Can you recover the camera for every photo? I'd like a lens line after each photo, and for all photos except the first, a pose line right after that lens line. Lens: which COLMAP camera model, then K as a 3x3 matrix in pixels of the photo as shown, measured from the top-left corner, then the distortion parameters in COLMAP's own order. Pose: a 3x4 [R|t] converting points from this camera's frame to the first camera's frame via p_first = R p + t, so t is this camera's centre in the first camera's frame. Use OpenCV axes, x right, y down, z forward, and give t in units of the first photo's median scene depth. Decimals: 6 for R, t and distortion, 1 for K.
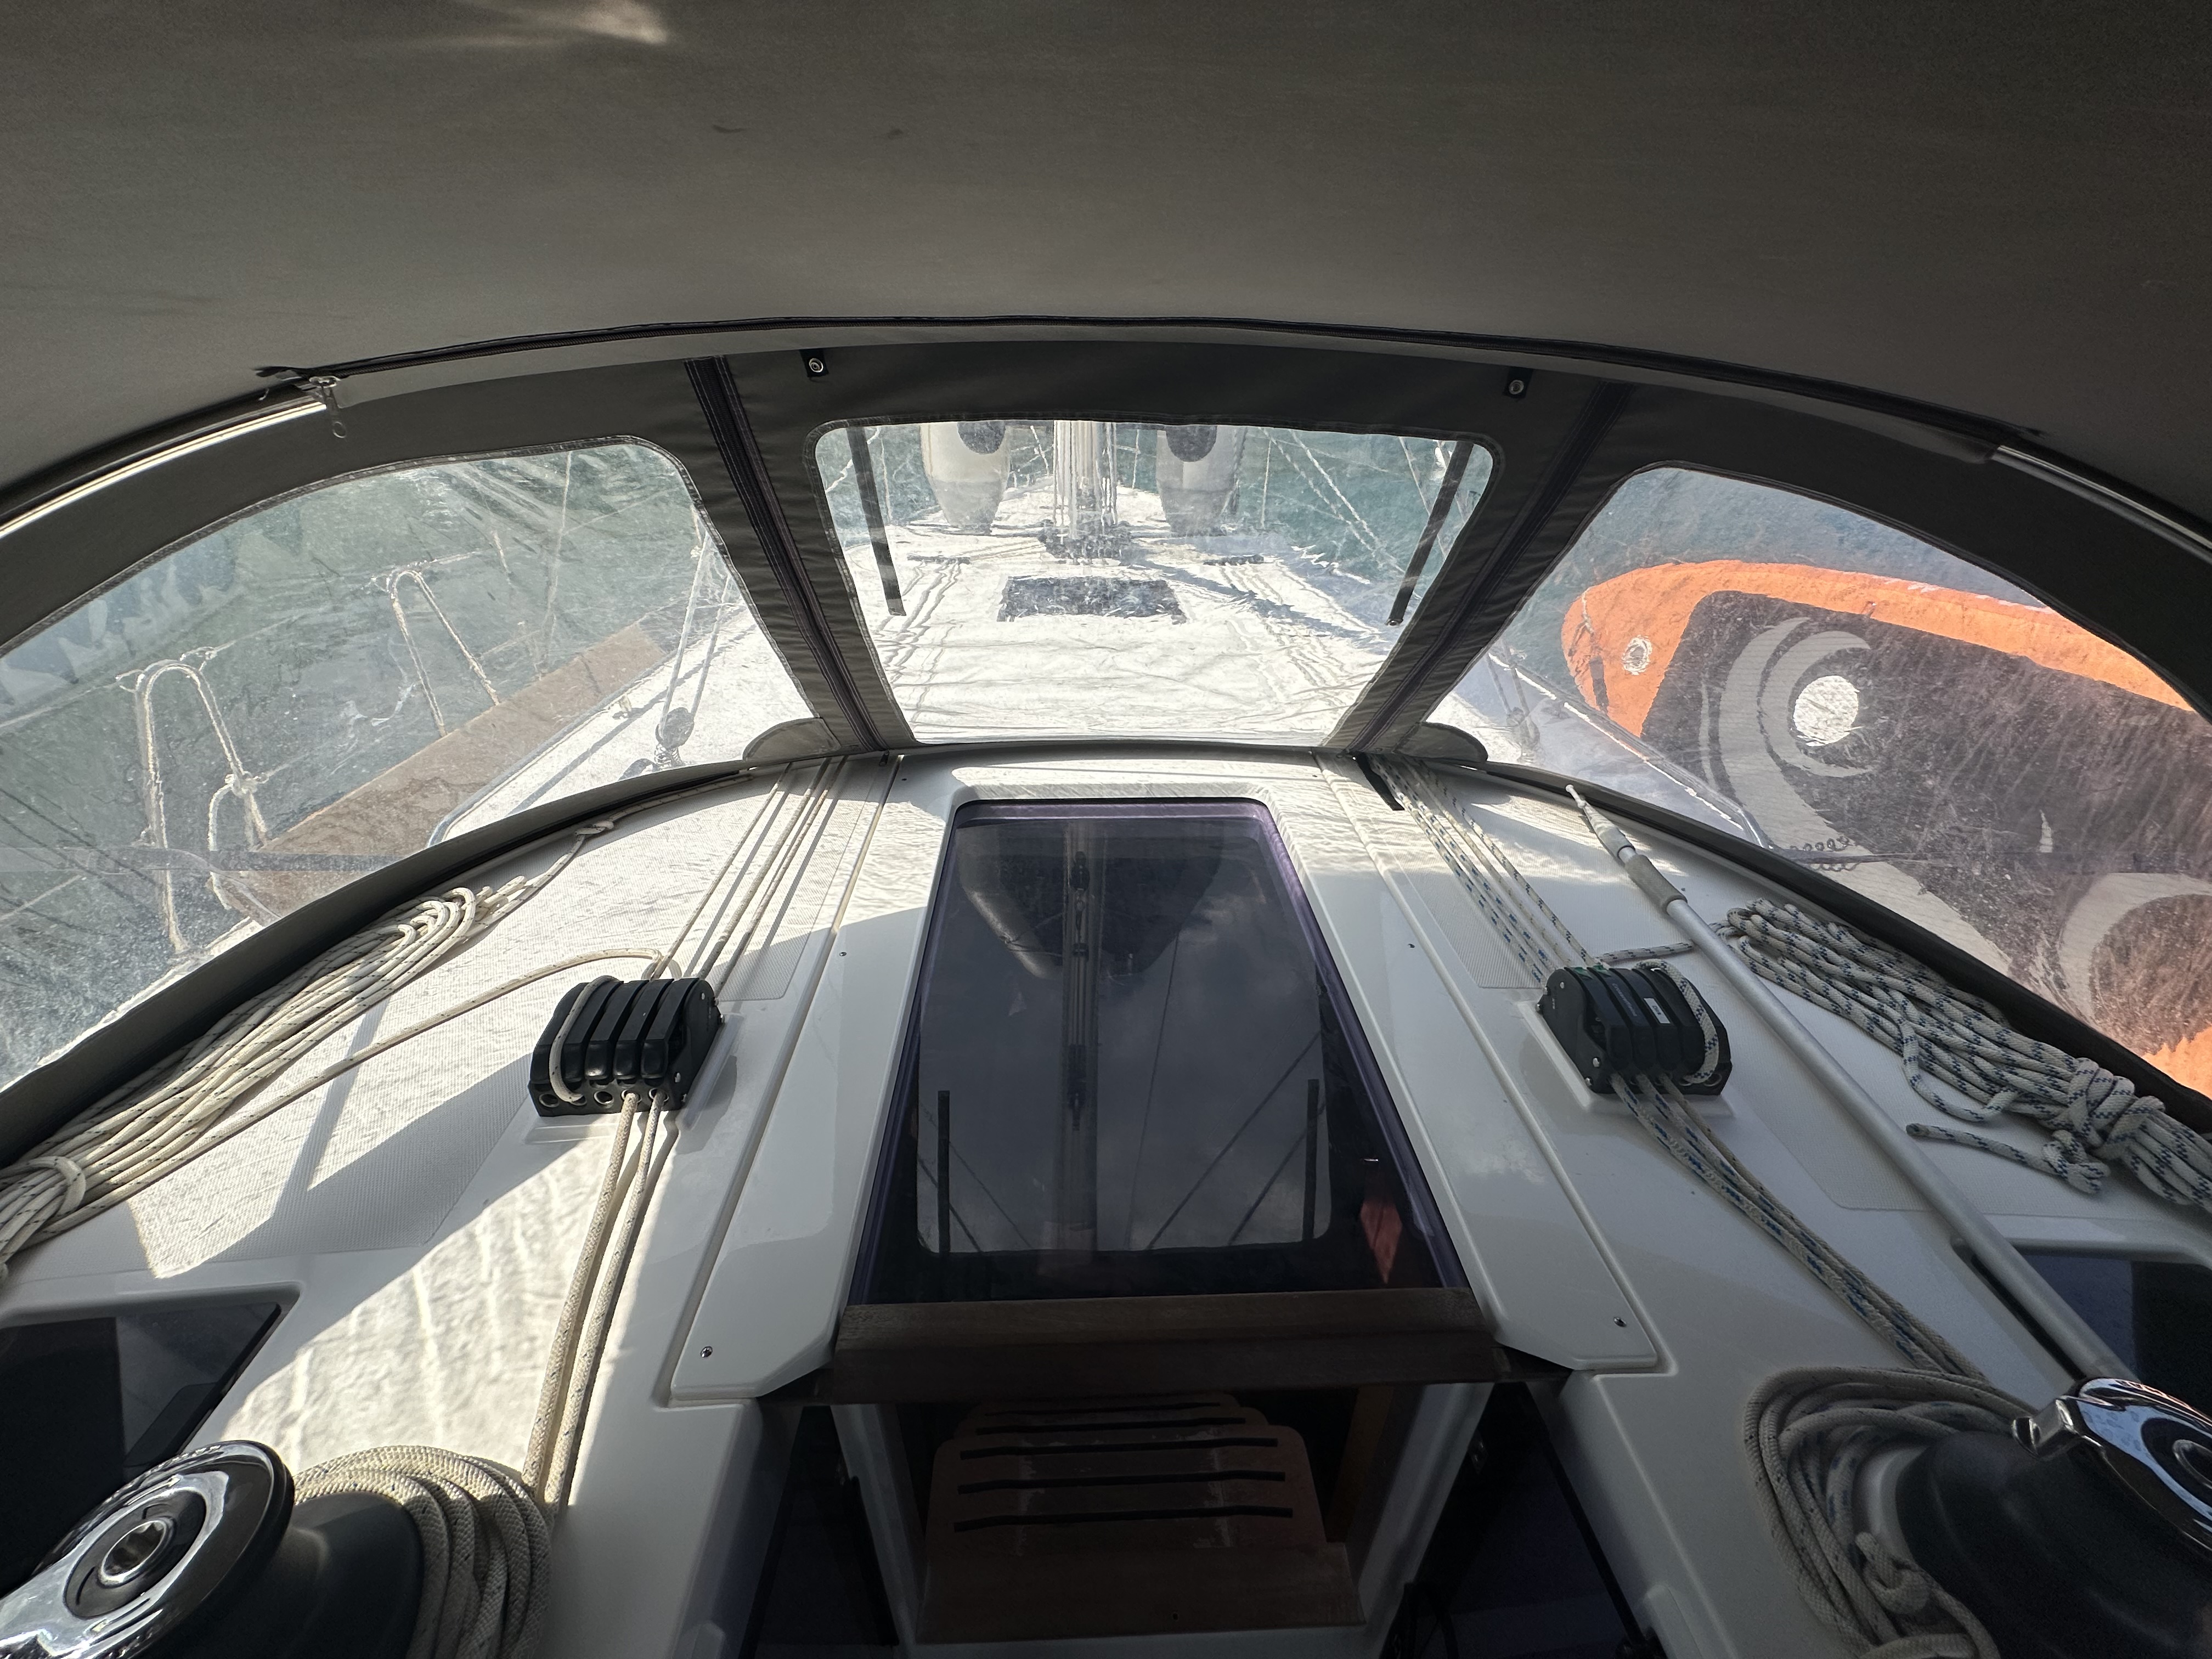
lens RADIAL K [[892.3, 0, 1106.0], [0, 892.3, 829.5], [0, 0, 1]] dist [-0.011180, 0.006712]
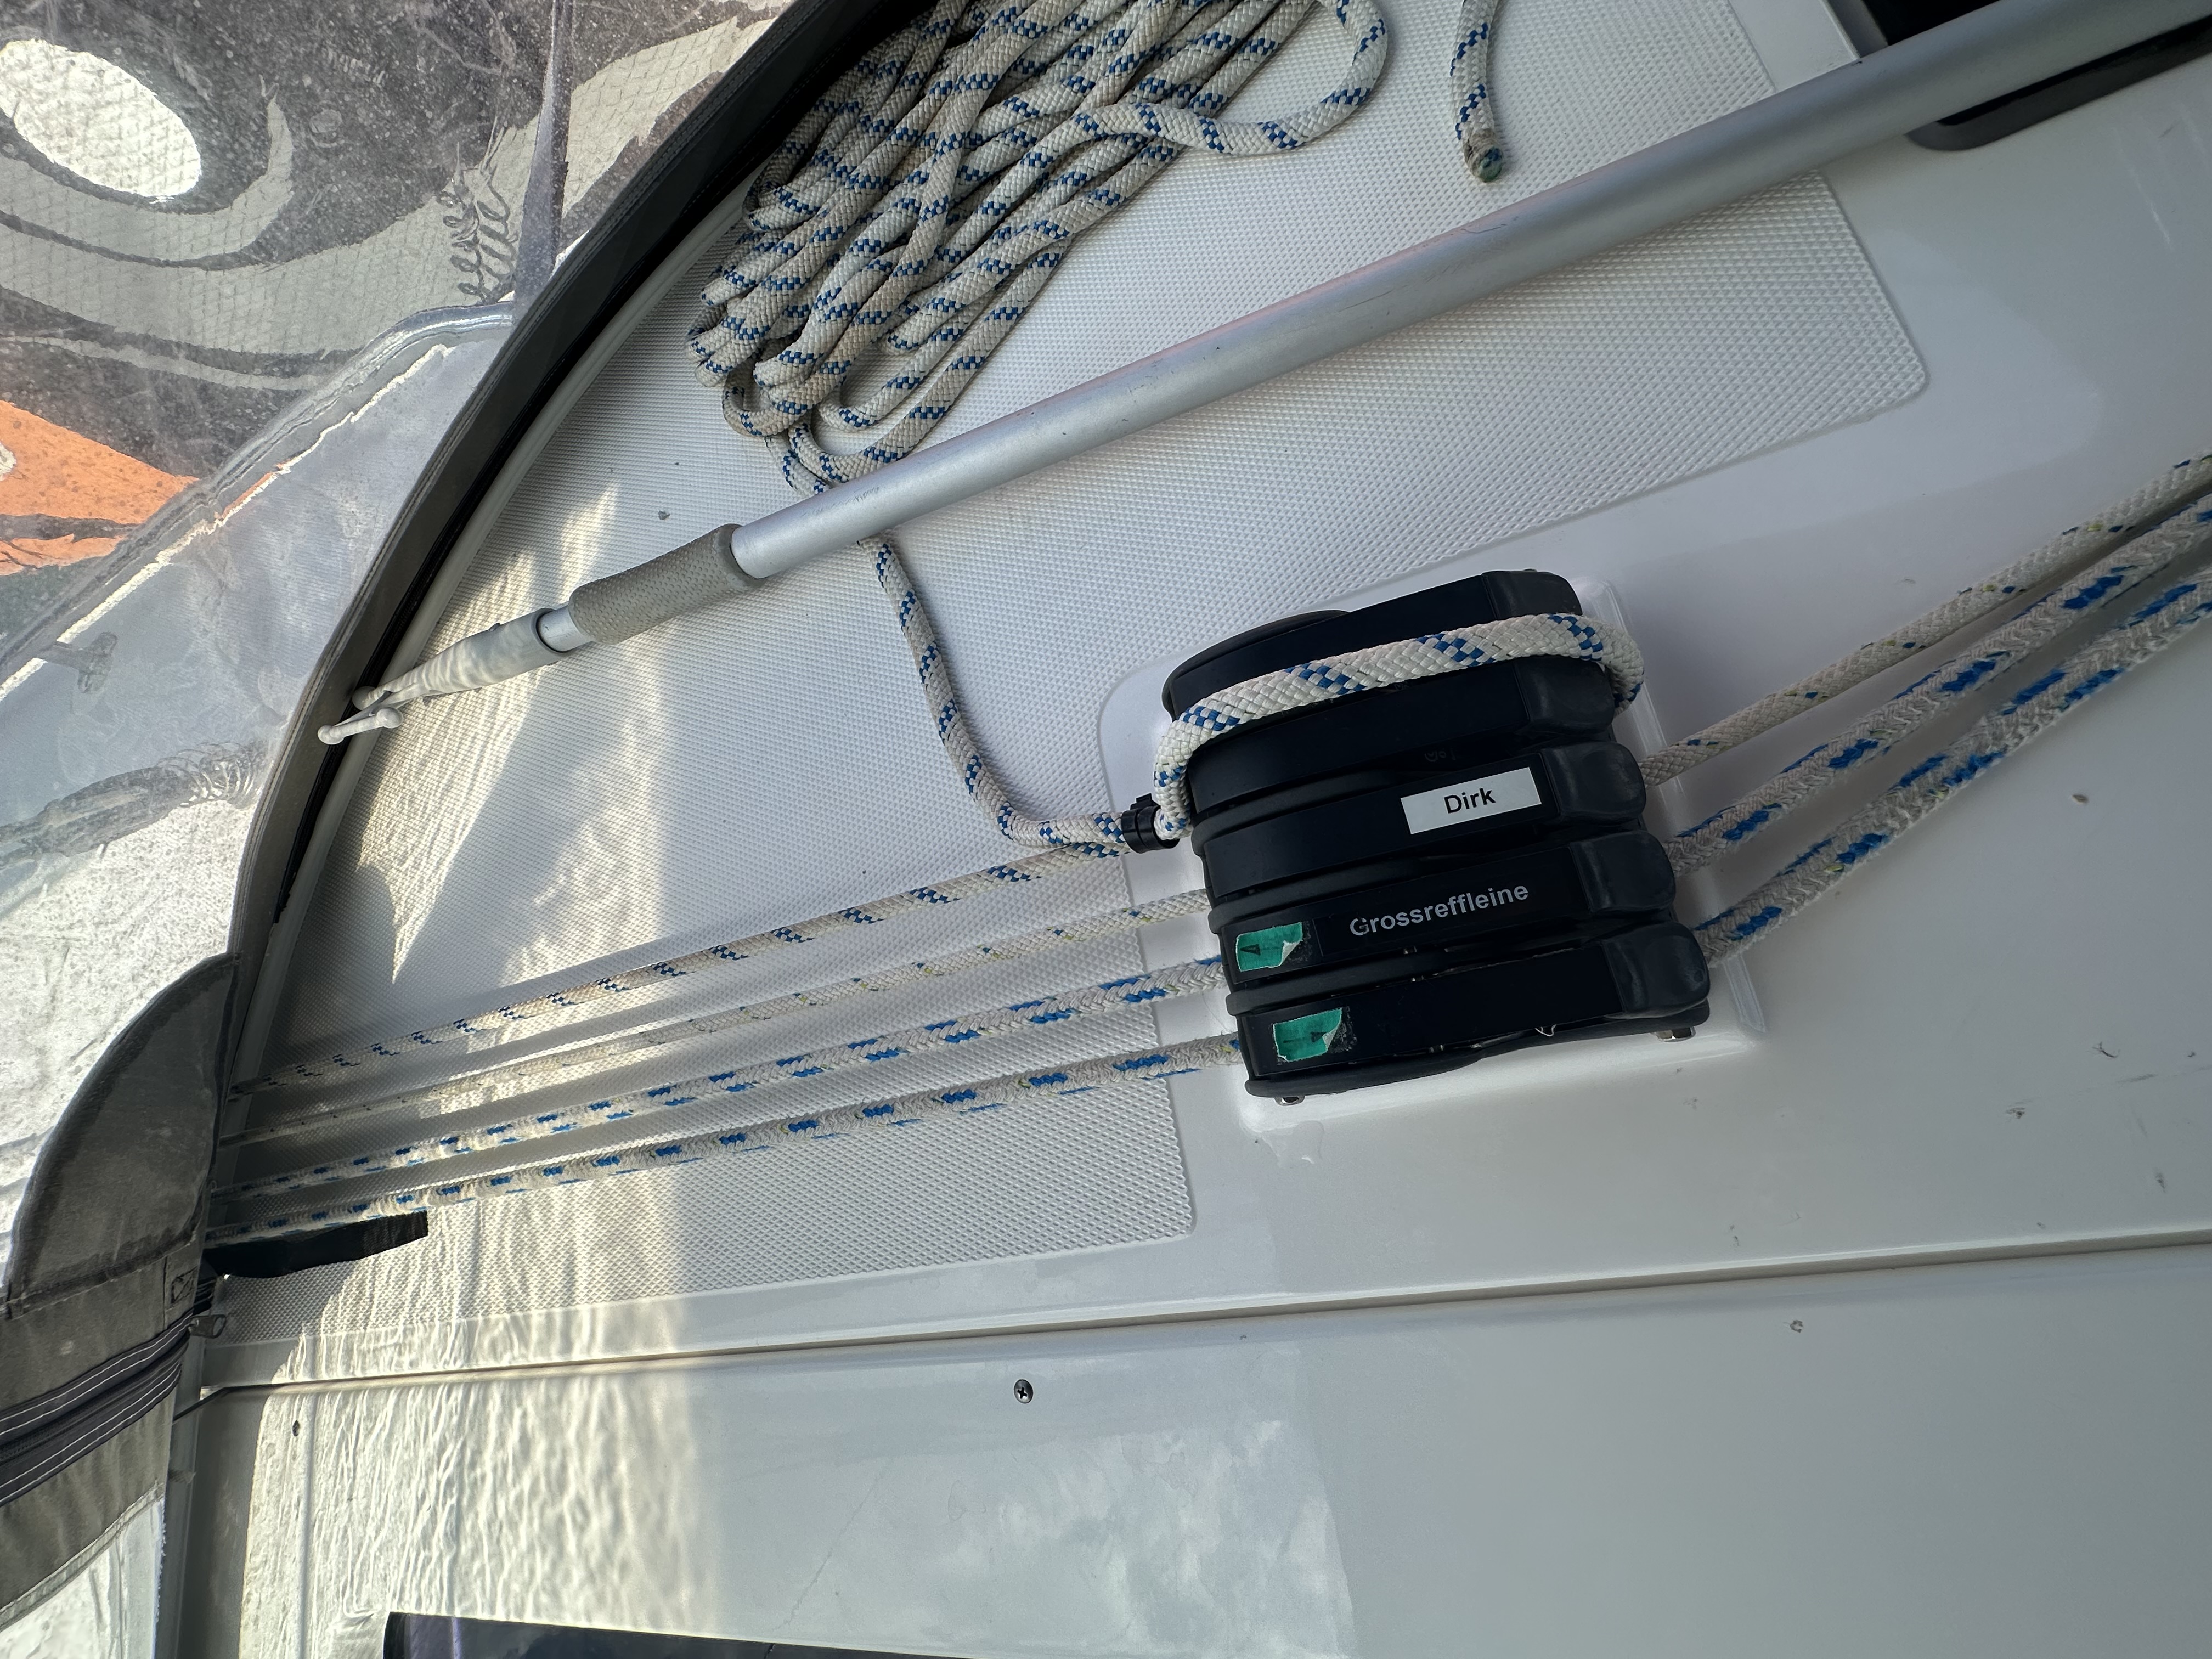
lens RADIAL K [[892.3, 0, 1106.0], [0, 892.3, 829.5], [0, 0, 1]] dist [-0.011180, 0.006712]
pose [[-0.167504, -0.970442, 0.173737, 0.471443], [0.783794, -0.024191, 0.620550, -0.031998], [-0.598005, 0.240118, 0.764678, 0.699808]]
